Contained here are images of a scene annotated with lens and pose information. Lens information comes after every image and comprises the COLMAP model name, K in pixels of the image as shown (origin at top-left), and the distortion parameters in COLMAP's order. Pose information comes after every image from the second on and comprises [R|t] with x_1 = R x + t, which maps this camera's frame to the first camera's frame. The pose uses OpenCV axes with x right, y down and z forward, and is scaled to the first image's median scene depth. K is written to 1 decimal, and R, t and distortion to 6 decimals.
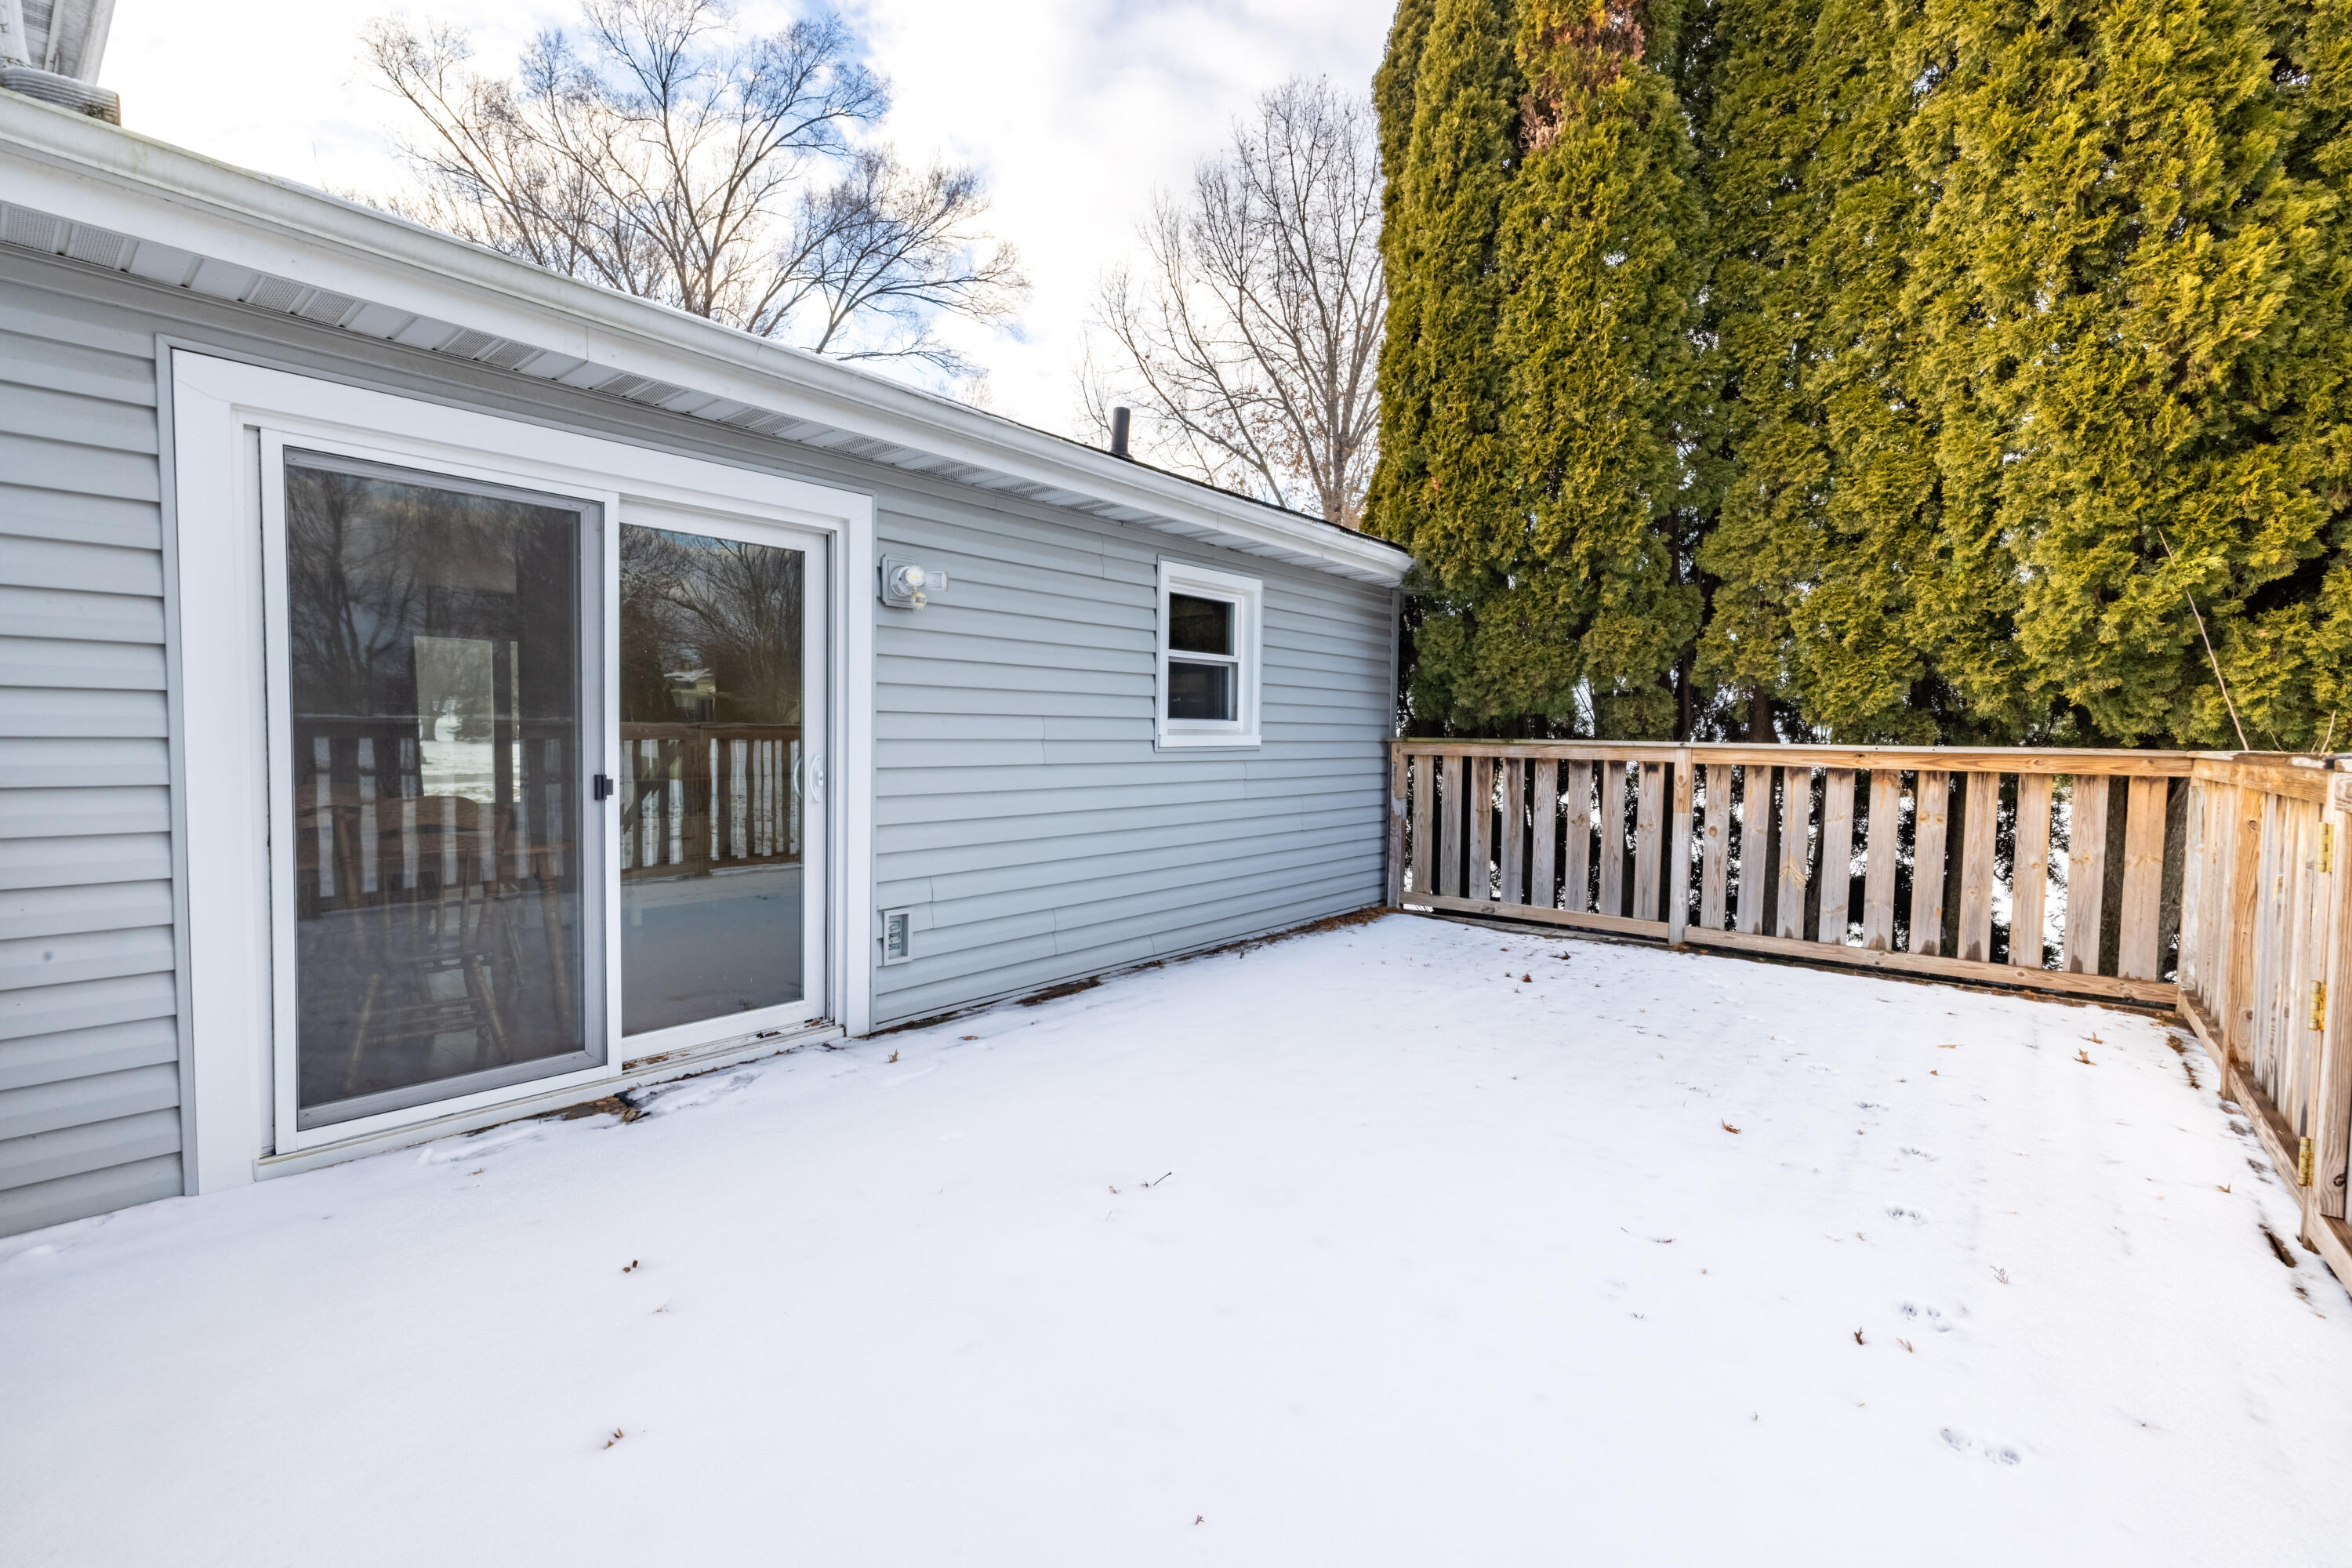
lens RADIAL K [[1030.1, 0, 1180.9], [0, 1030.1, 785.1], [0, 0, 1]] dist [0.002939, 0.000406]
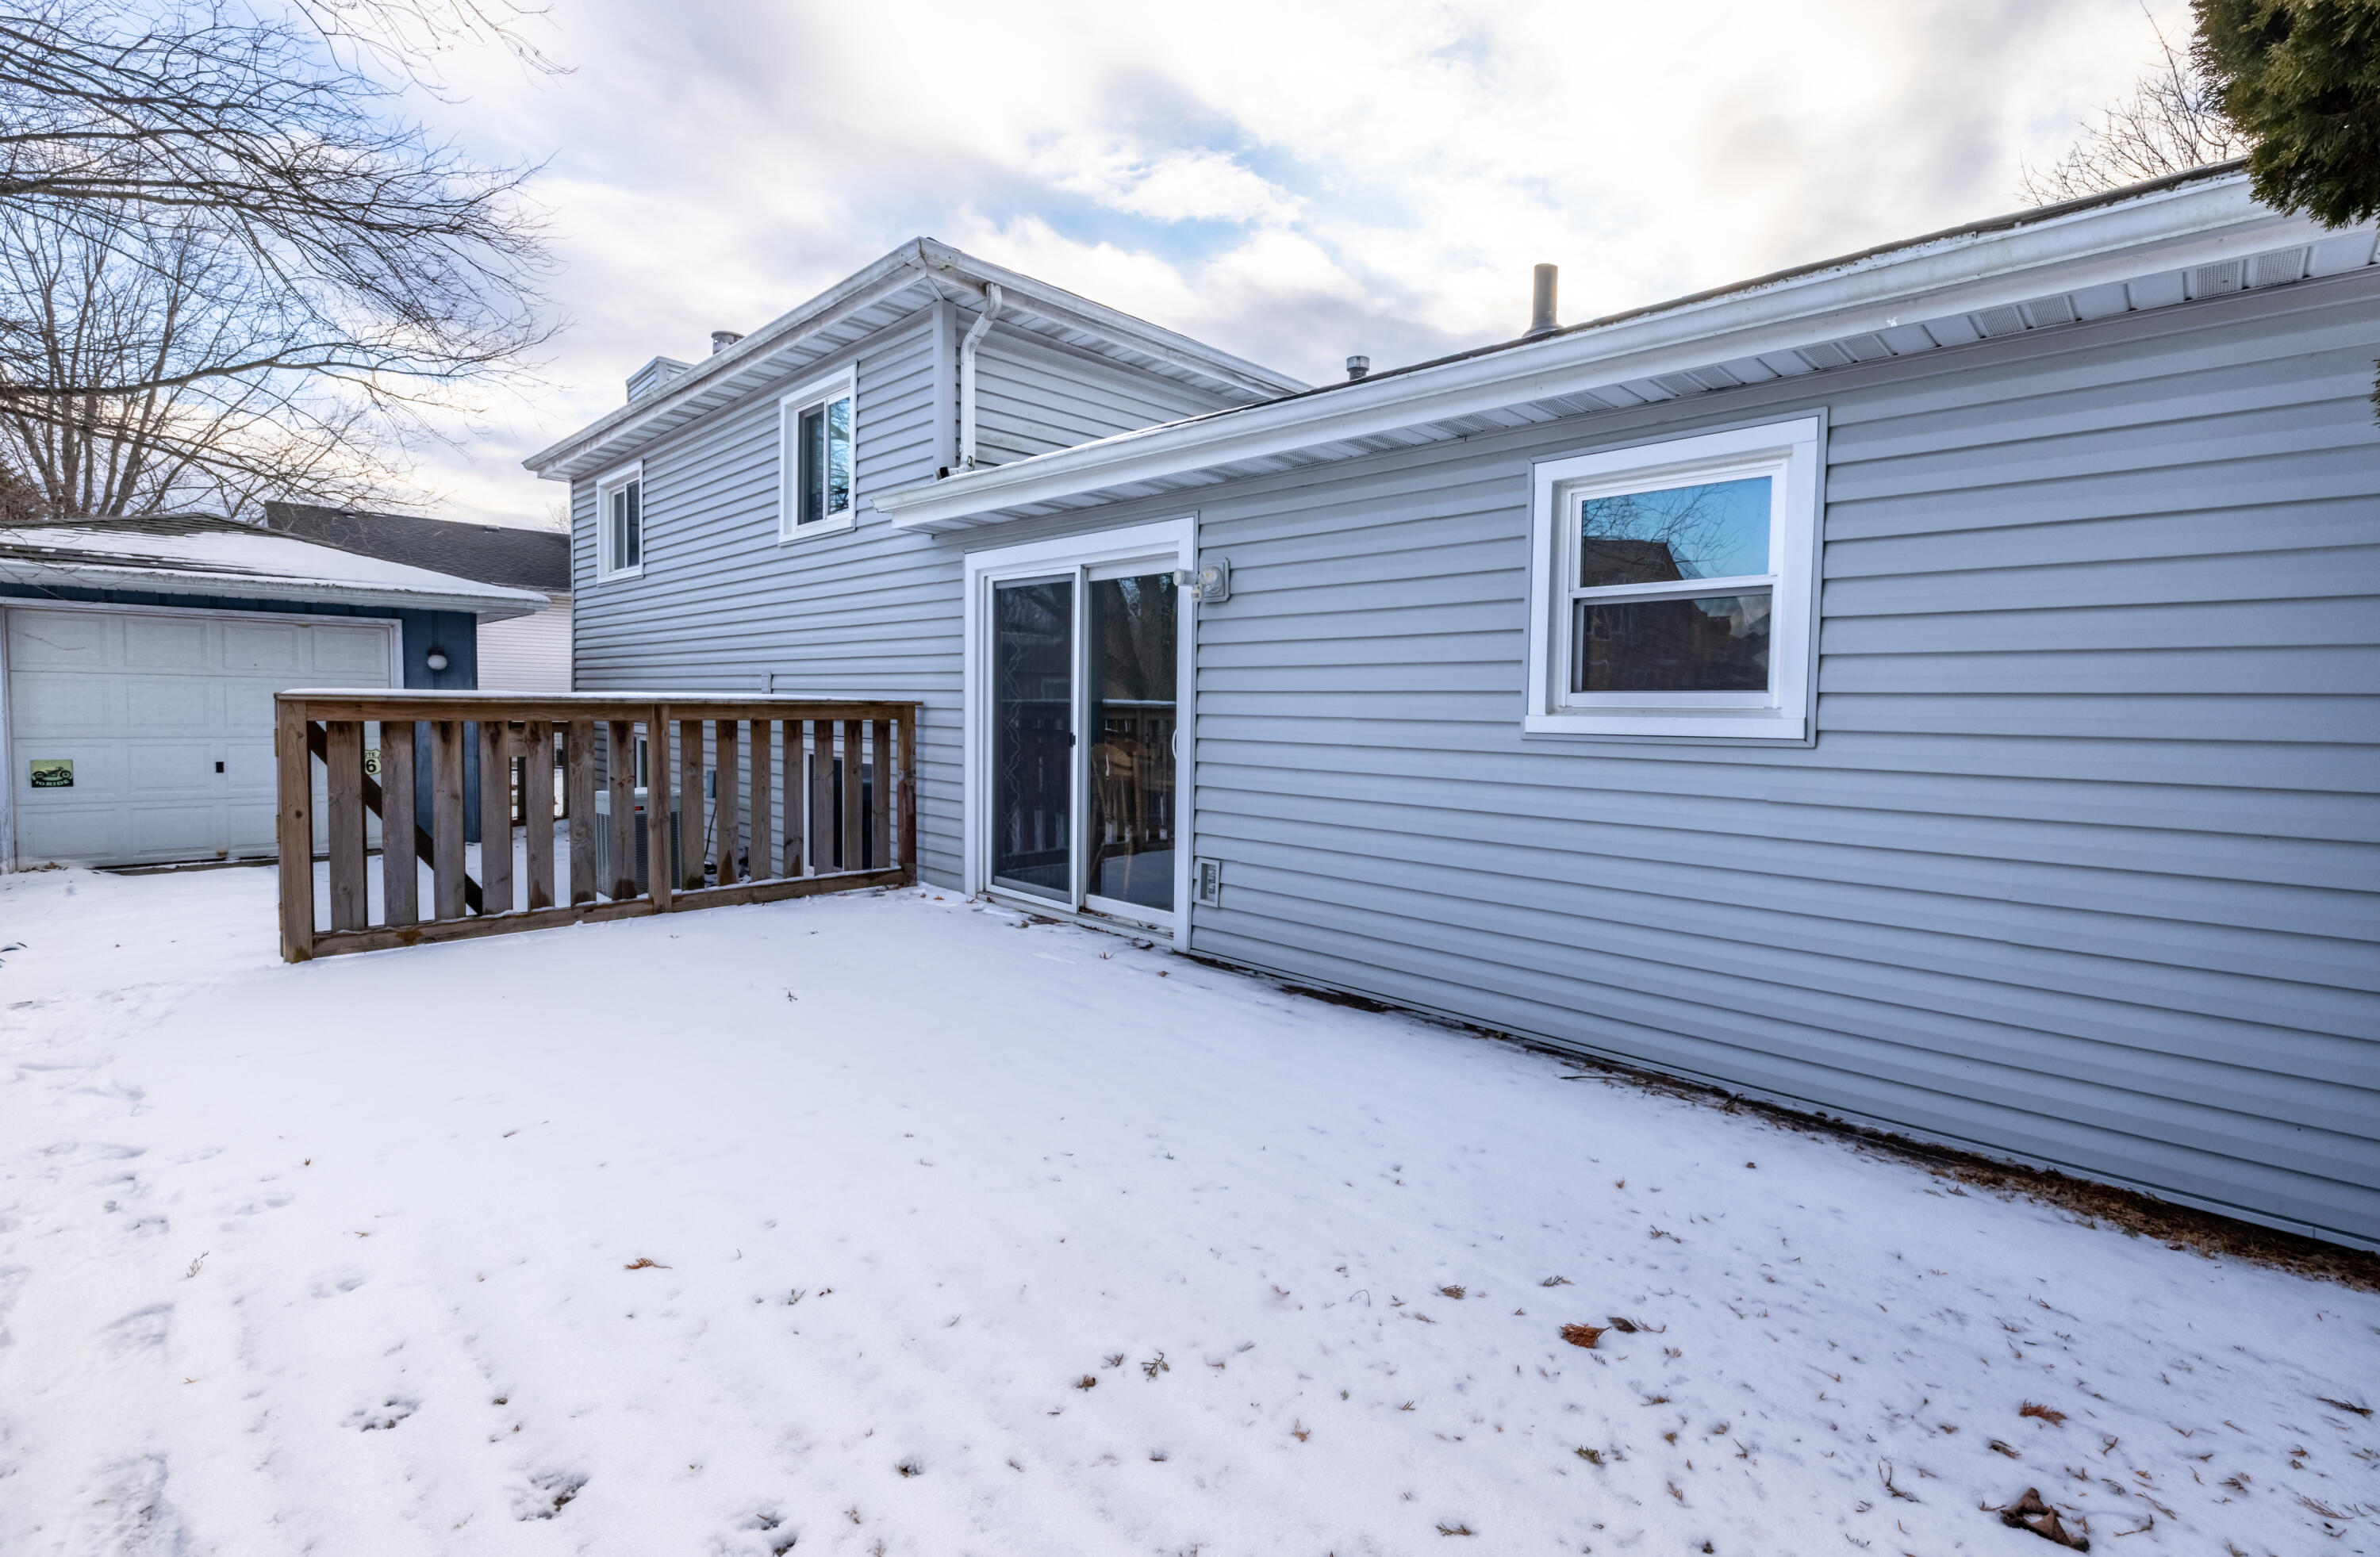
lens RADIAL K [[1039.9, 0, 1195.8], [0, 1039.9, 762.6], [0, 0, 1]] dist [0.002013, 0.000169]
pose [[-0.075736, 0.033460, -0.996566, 0.718911], [-0.072866, 0.996579, 0.038998, -0.027634], [0.994462, 0.075570, -0.073038, 0.847443]]
